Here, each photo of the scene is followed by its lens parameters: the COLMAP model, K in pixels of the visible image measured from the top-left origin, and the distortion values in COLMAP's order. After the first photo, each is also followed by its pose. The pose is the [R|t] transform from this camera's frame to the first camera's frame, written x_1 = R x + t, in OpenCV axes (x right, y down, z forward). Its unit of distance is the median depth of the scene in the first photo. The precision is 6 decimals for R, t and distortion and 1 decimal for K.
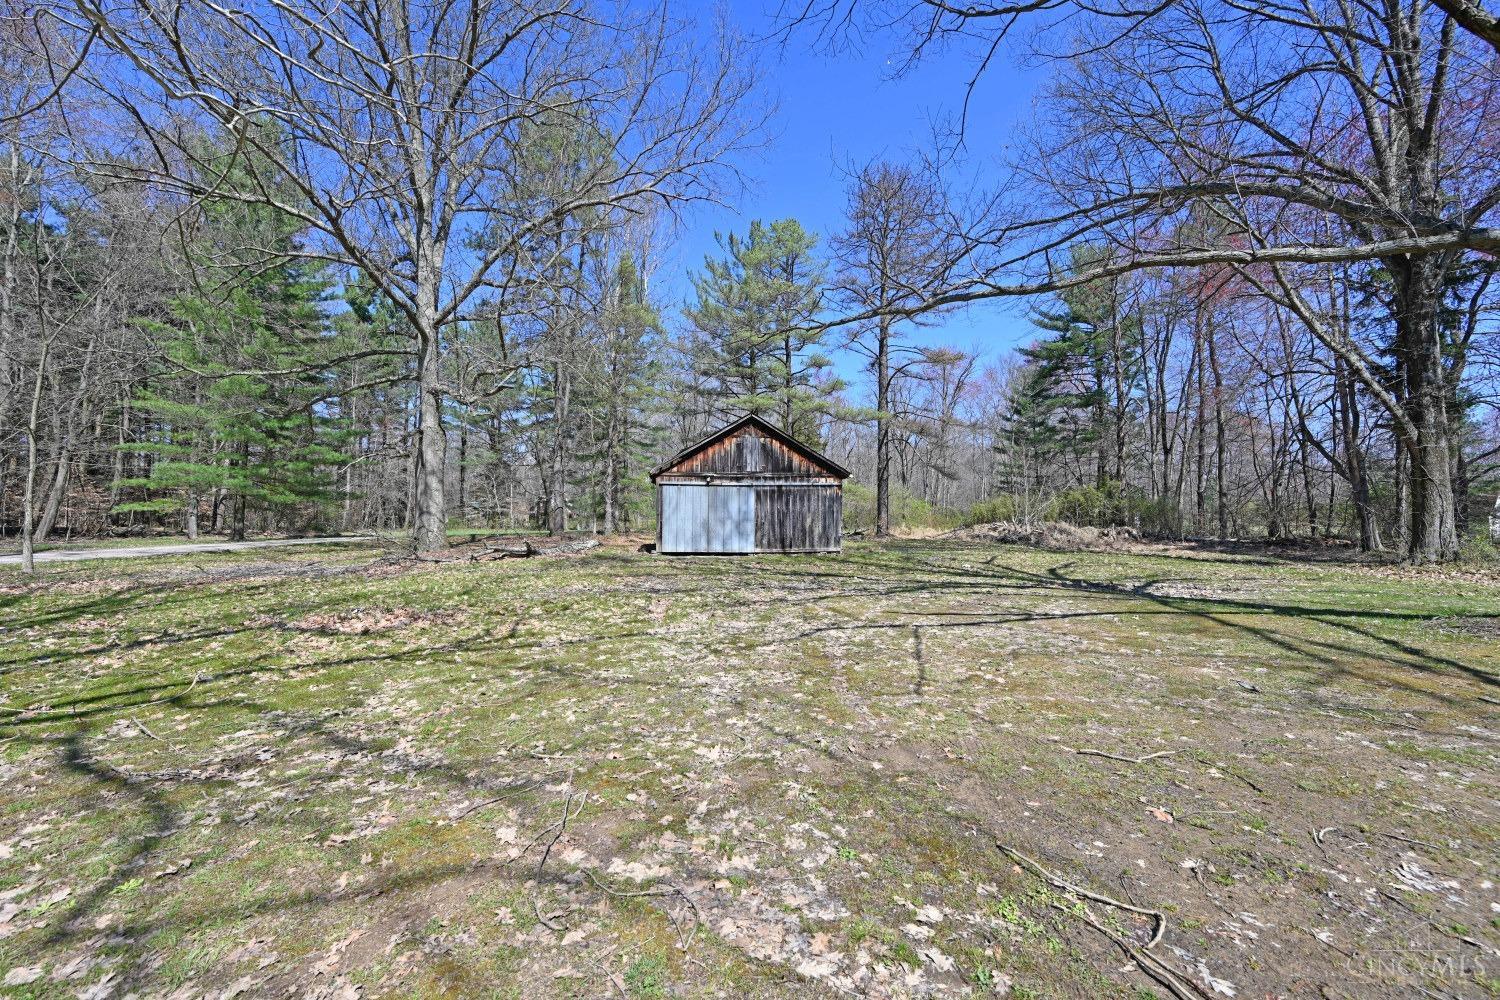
lens RADIAL K [[591.1, 0, 750.0], [0, 591.1, 502.9], [0, 0, 1]] dist [-0.000570, -0.000116]
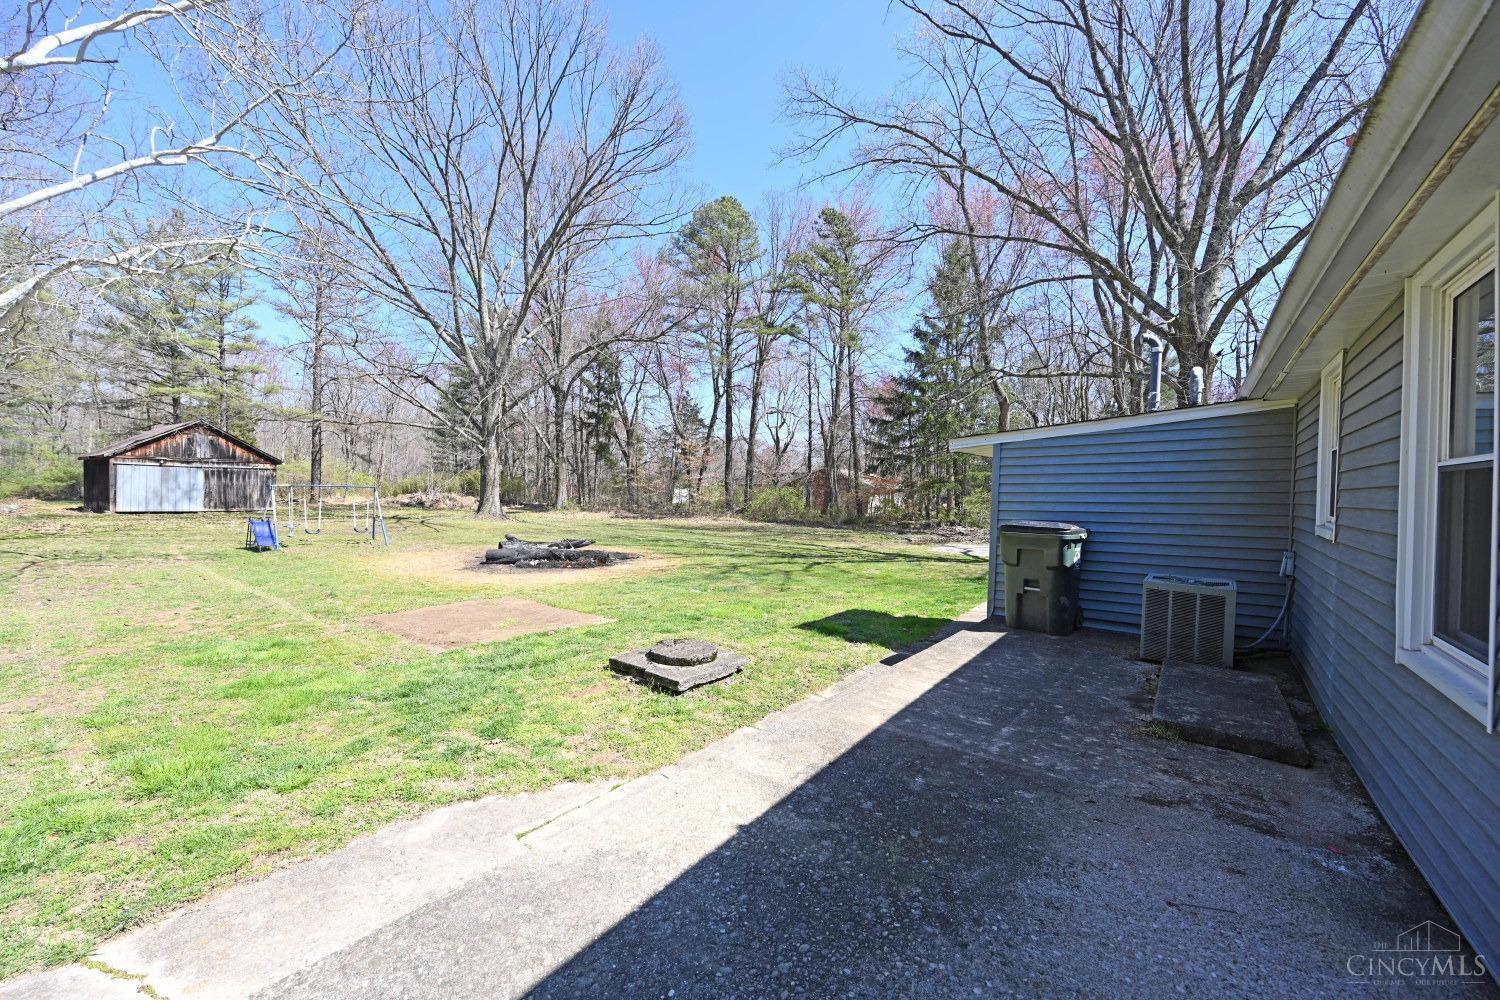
lens RADIAL K [[591.1, 0, 749.1], [0, 591.1, 499.2], [0, 0, 1]] dist [-0.000570, -0.000116]
pose [[0.676649, 0.003851, 0.736296, -0.159991], [-0.034736, 0.999040, 0.026697, -0.035961], [-0.735486, -0.043641, 0.676133, -1.060038]]
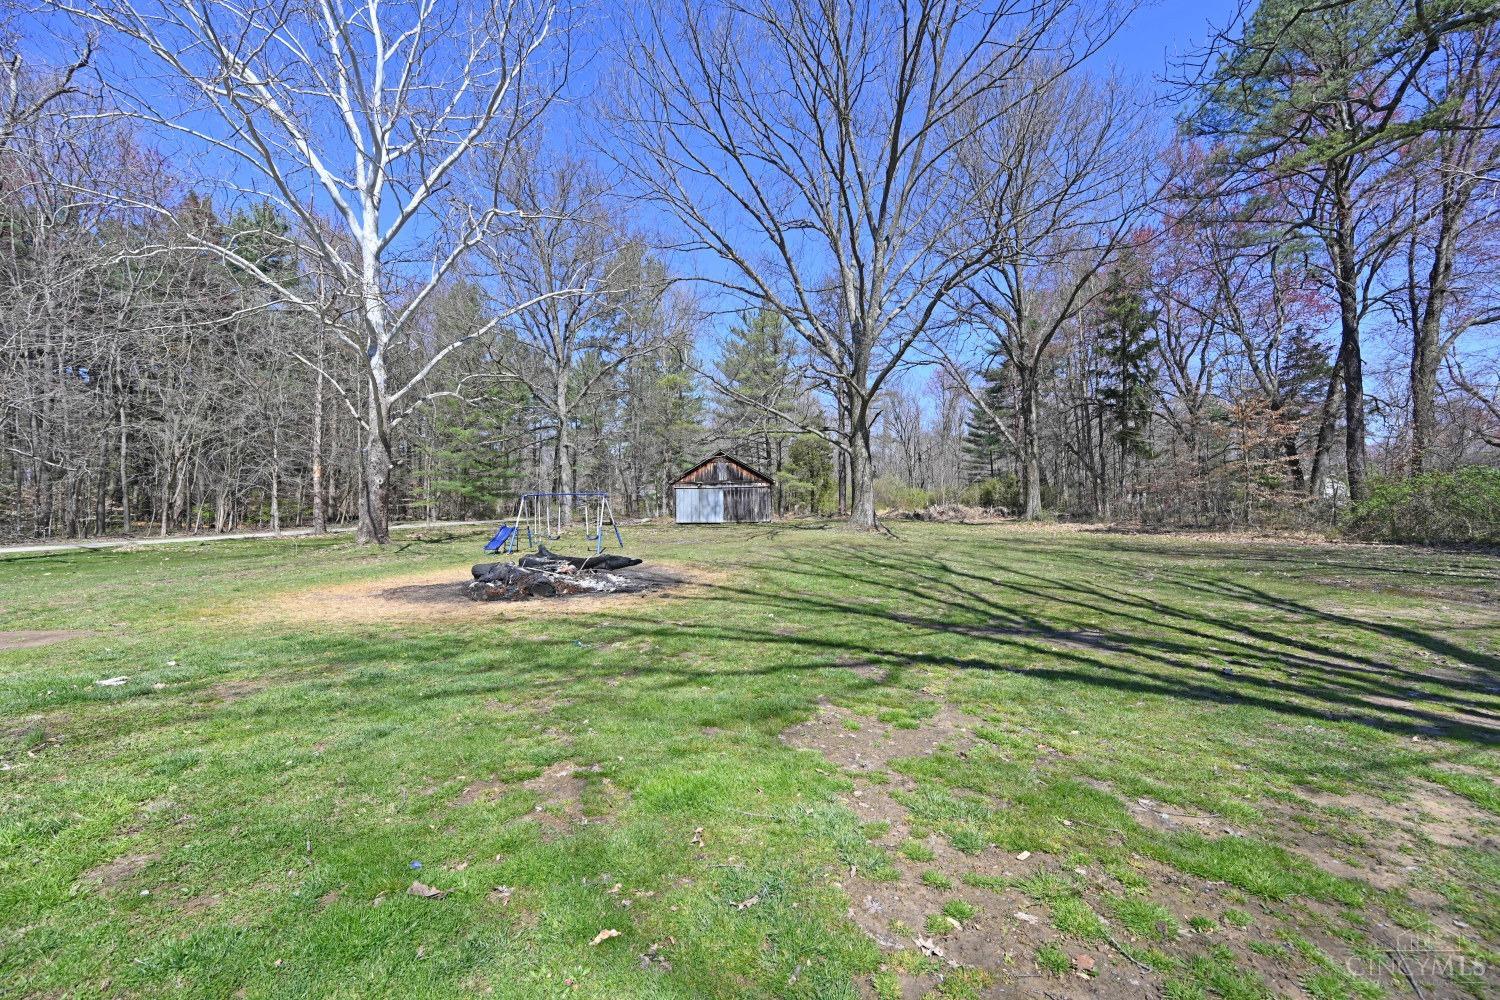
lens RADIAL K [[591.1, 0, 753.0], [0, 591.1, 499.4], [0, 0, 1]] dist [-0.000570, -0.000116]
pose [[0.987665, -0.017661, -0.155585, 0.400927], [0.019668, 0.999742, 0.011367, -0.011376], [0.155344, -0.014287, 0.987757, -0.879833]]
